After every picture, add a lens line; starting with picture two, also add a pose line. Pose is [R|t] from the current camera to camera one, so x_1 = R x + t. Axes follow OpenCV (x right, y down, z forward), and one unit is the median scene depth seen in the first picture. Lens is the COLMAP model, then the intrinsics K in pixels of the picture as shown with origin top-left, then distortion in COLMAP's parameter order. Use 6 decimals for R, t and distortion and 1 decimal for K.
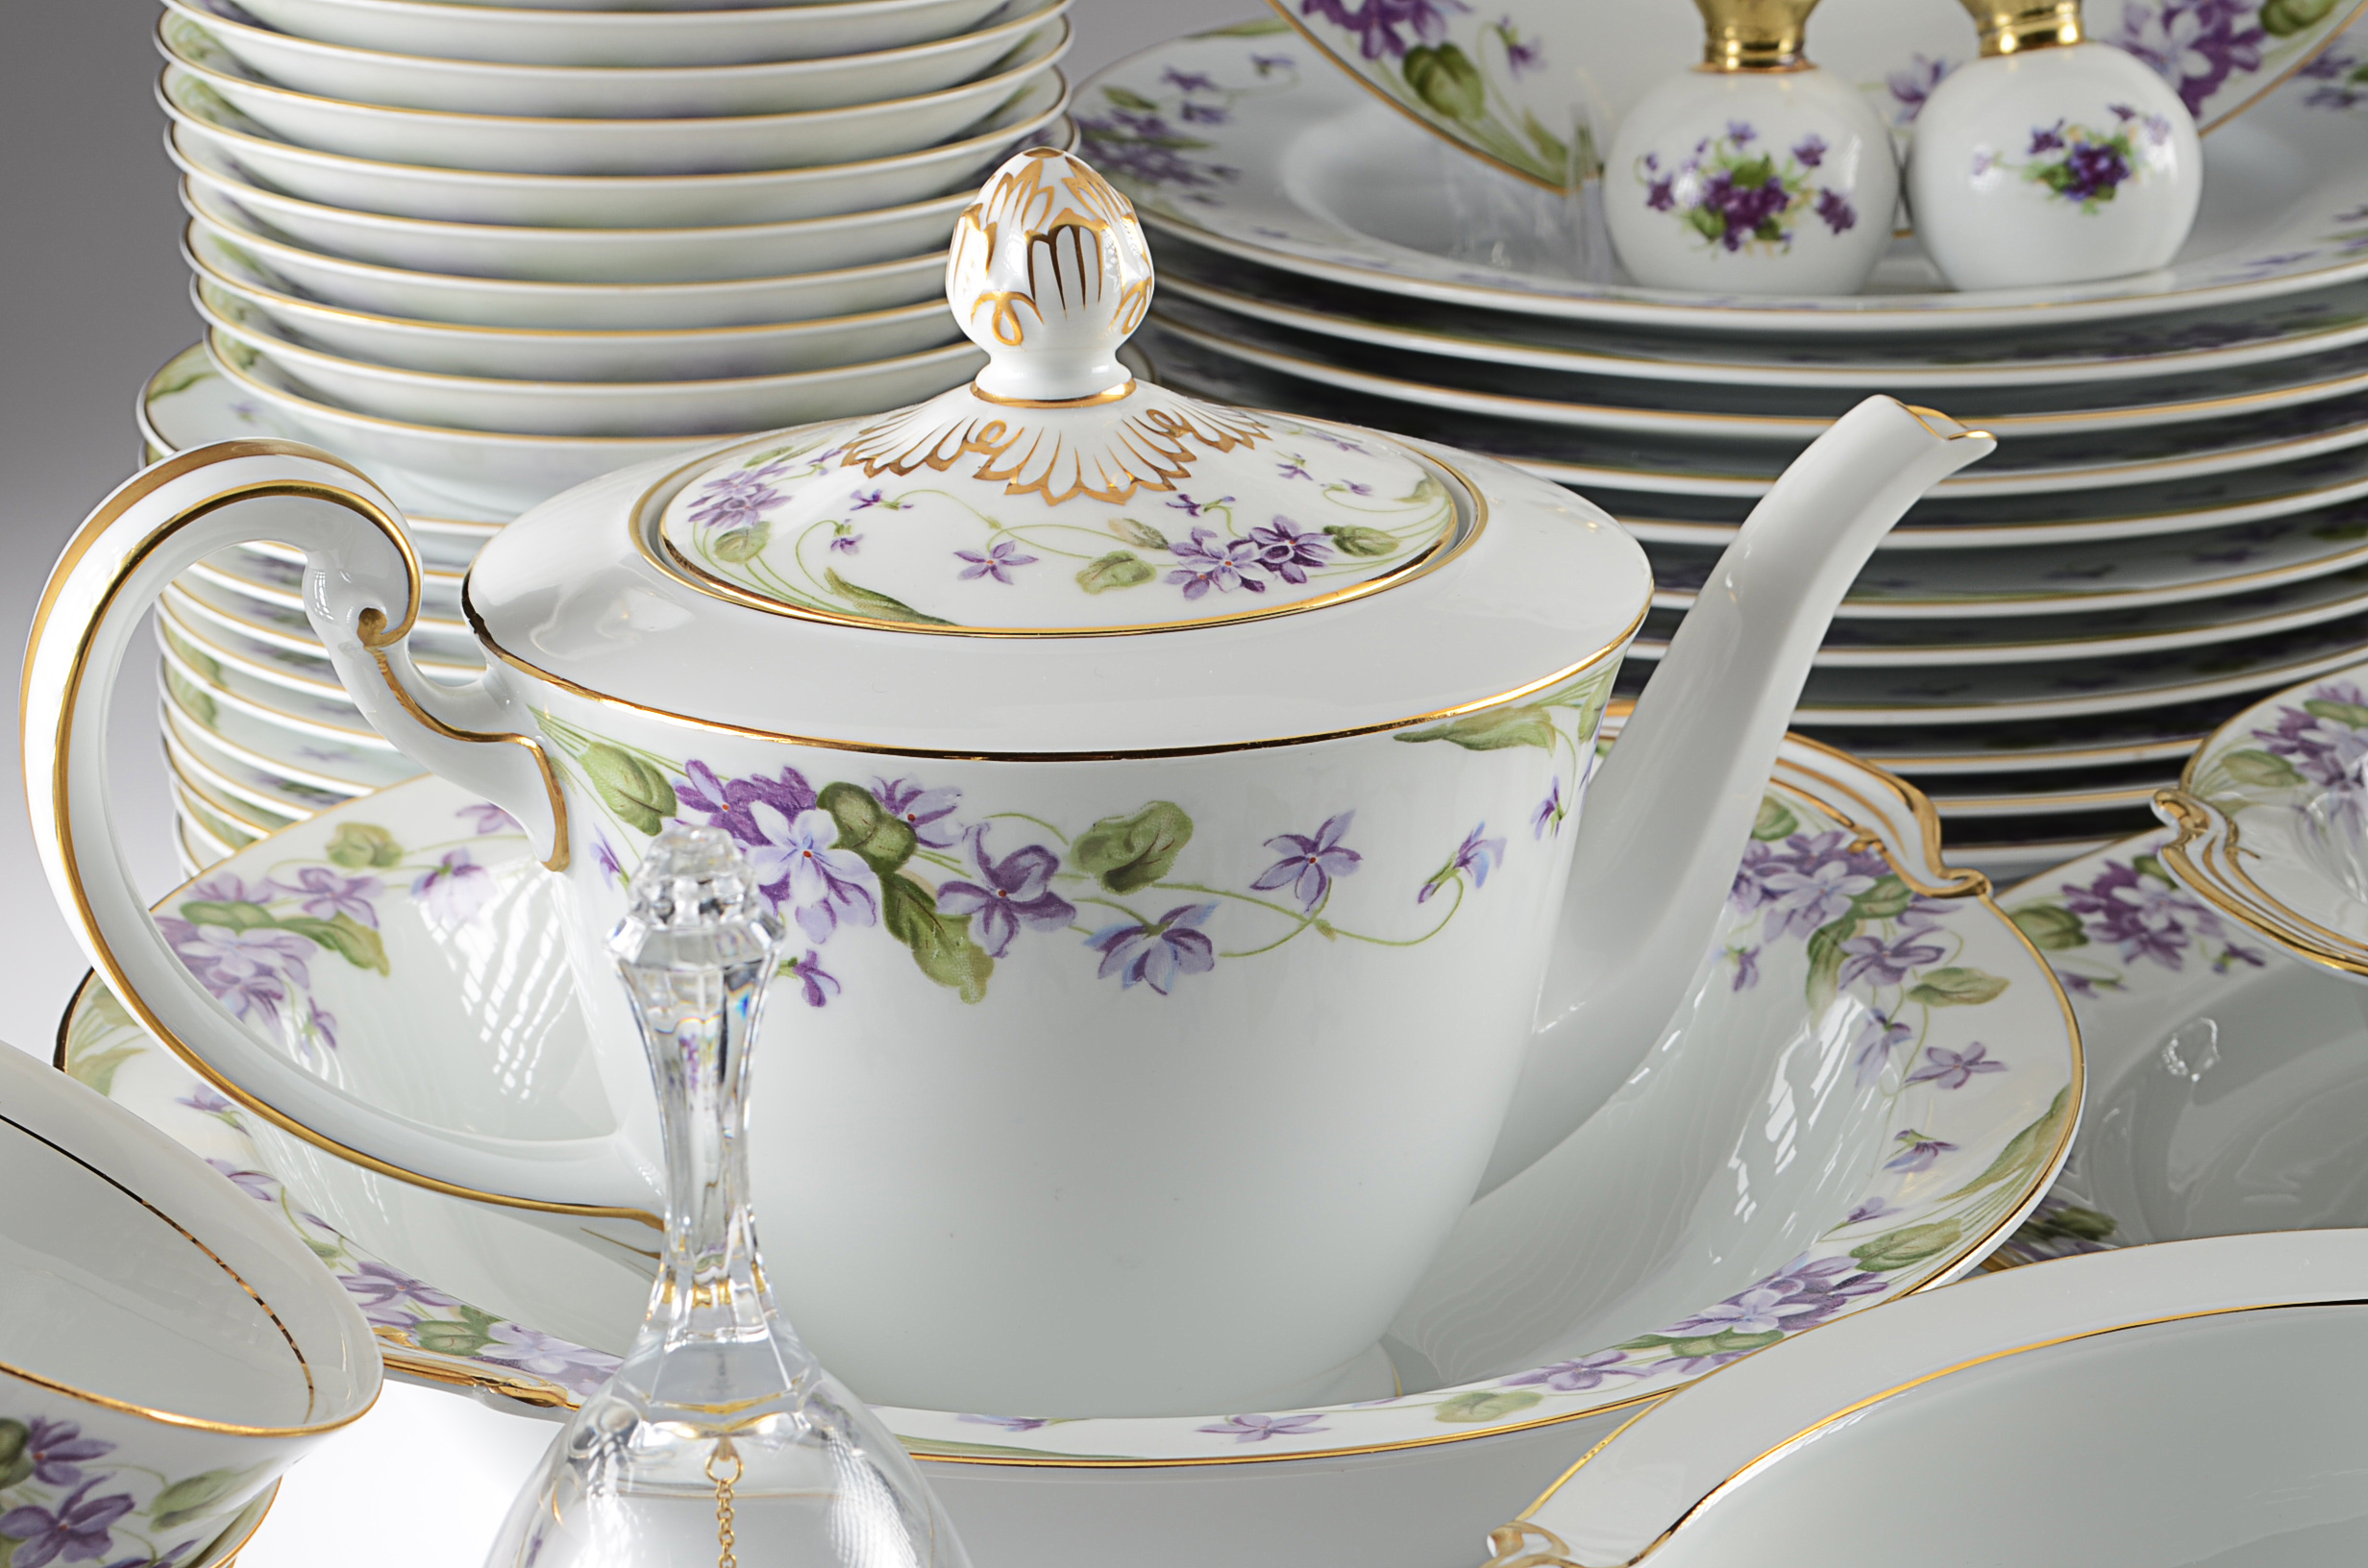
lens RADIAL K [[4868.8, 0, 1184.0], [0, 4868.8, 784.0], [0, 0, 1]] dist [0.002539, 0.168920]
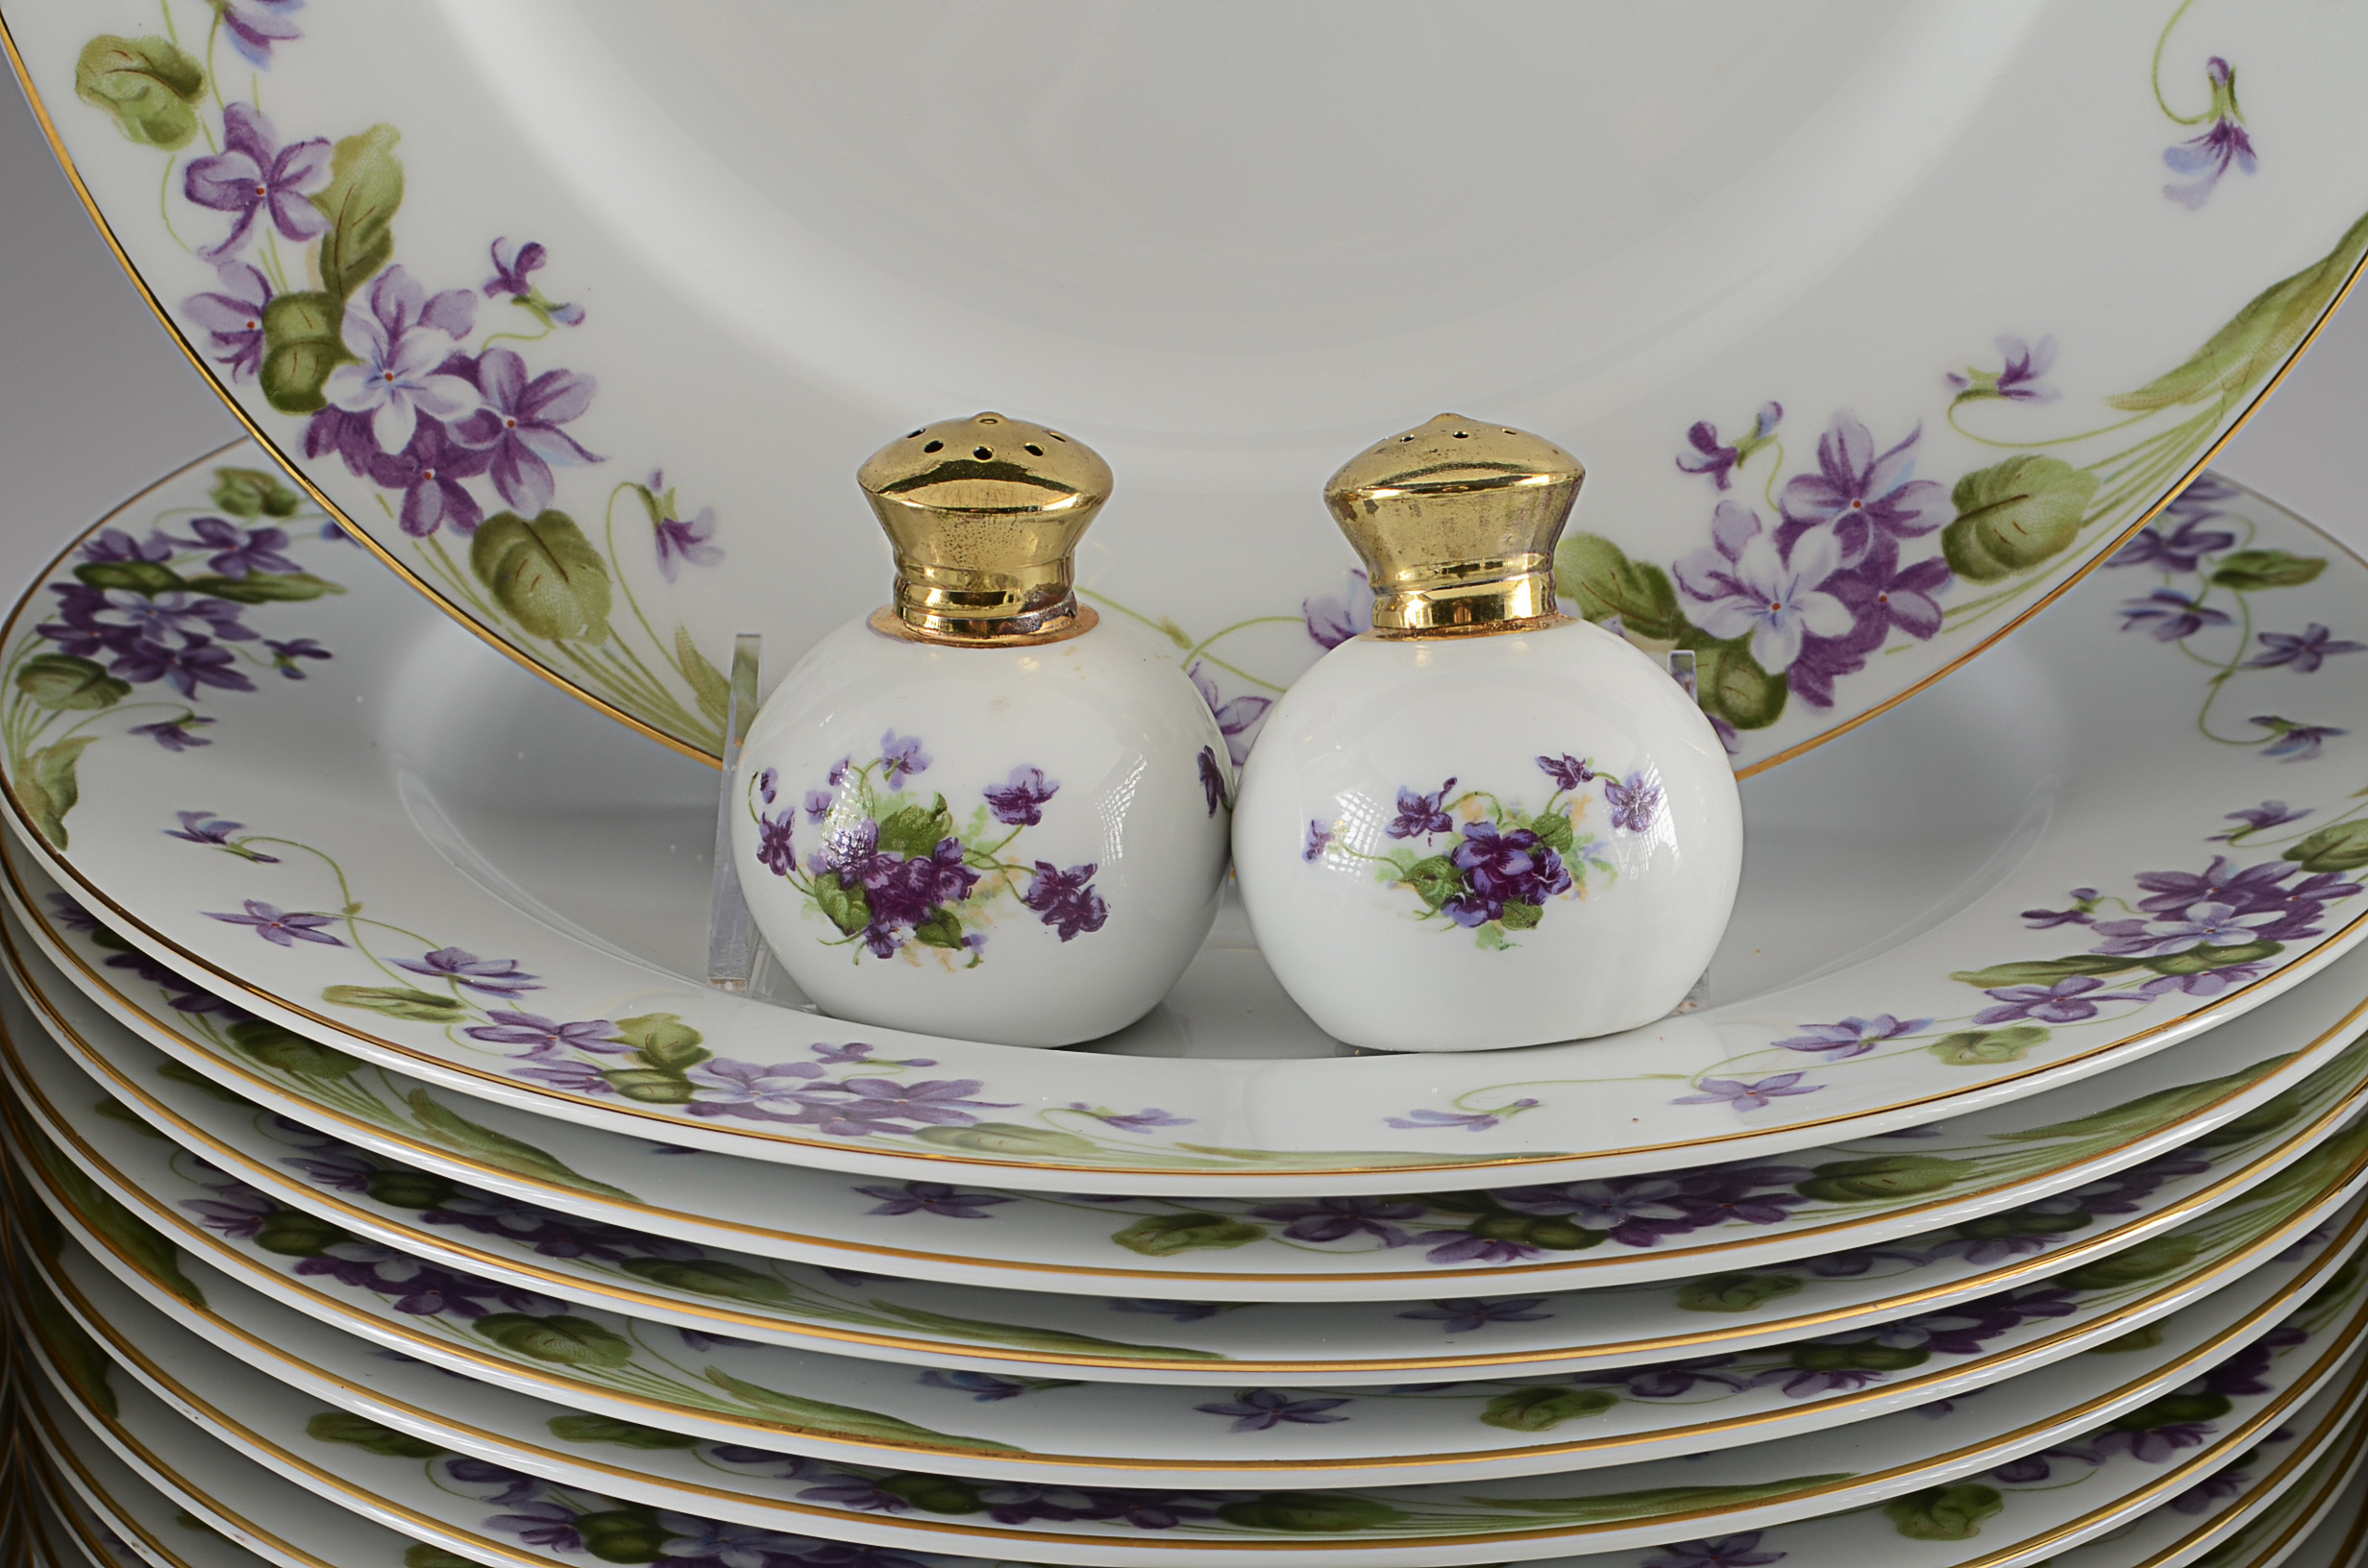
lens RADIAL K [[4868.8, 0, 1184.0], [0, 4868.8, 784.0], [0, 0, 1]] dist [0.002539, 0.168920]
pose [[0.989602, 0.070532, -0.125349, 0.308312], [-0.065869, 0.996987, 0.040971, -0.219669], [0.127861, -0.032288, 0.991266, 0.613599]]
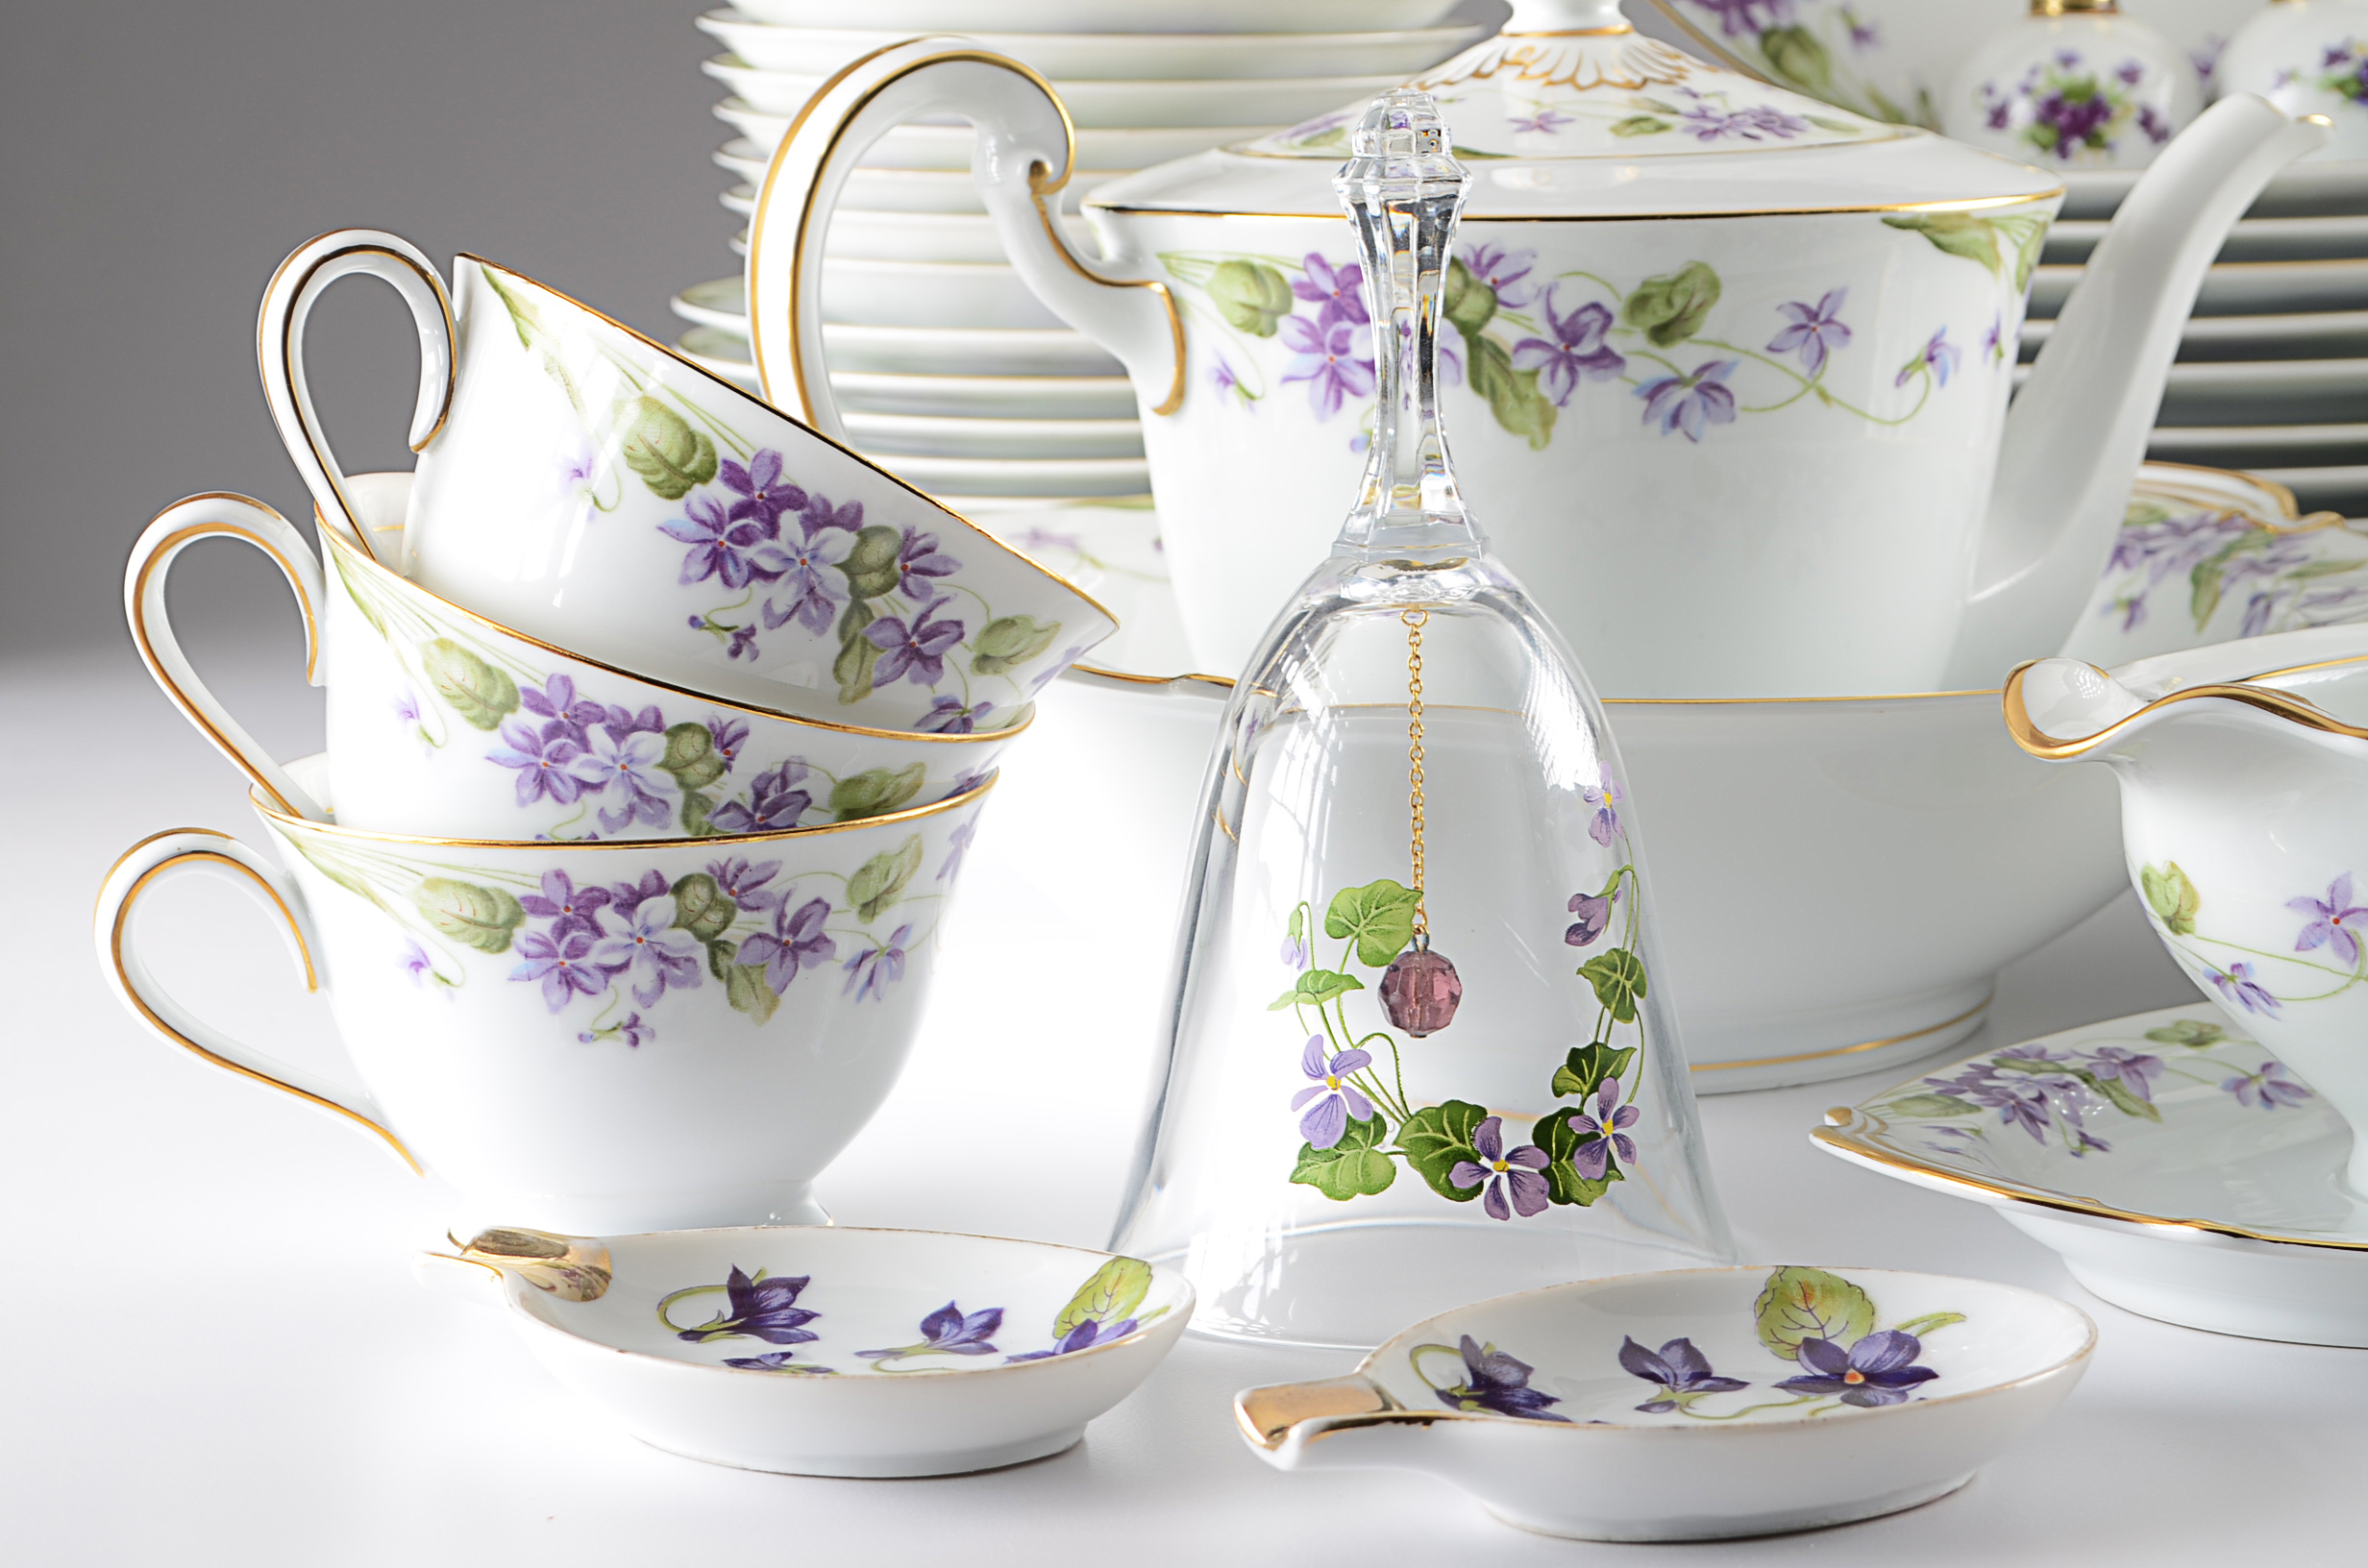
lens RADIAL K [[5339.2, 0, 1184.0], [0, 5339.2, 784.0], [0, 0, 1]] dist [0.129827, -0.473940]
pose [[0.999853, -0.014822, -0.008669, -0.120070], [0.013093, 0.984738, -0.173552, 0.353426], [0.011109, 0.173413, 0.984787, -0.305428]]
